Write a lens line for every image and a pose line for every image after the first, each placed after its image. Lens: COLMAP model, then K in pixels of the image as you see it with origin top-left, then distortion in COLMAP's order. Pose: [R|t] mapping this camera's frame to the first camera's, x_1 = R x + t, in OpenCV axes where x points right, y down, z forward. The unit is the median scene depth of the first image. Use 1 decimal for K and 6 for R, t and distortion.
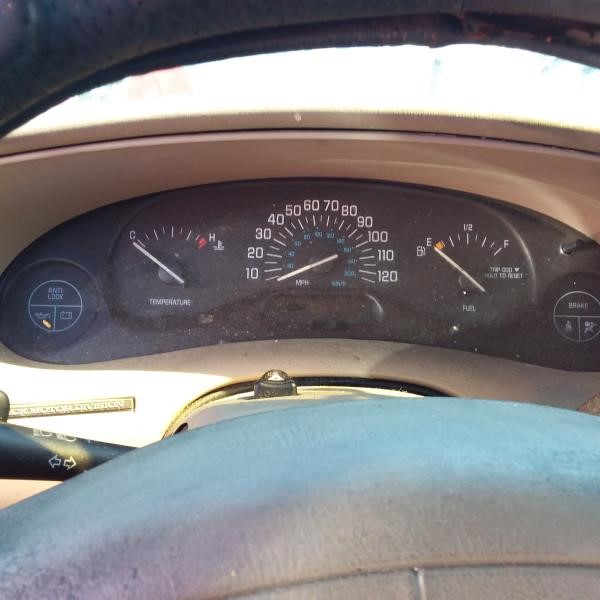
lens RADIAL K [[648.6, 0, 276.3], [0, 648.6, 300.2], [0, 0, 1]] dist [0.134570, -0.226284]
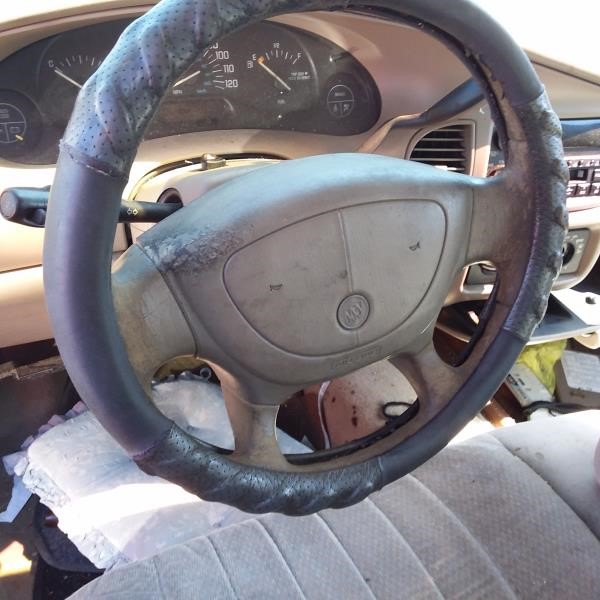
lens RADIAL K [[648.6, 0, 276.3], [0, 648.6, 300.2], [0, 0, 1]] dist [0.134570, -0.226284]
pose [[0.911208, -0.191779, 0.364583, -0.386441], [0.061922, 0.938734, 0.339033, -0.075322], [-0.407266, -0.286354, 0.867258, -0.507046]]
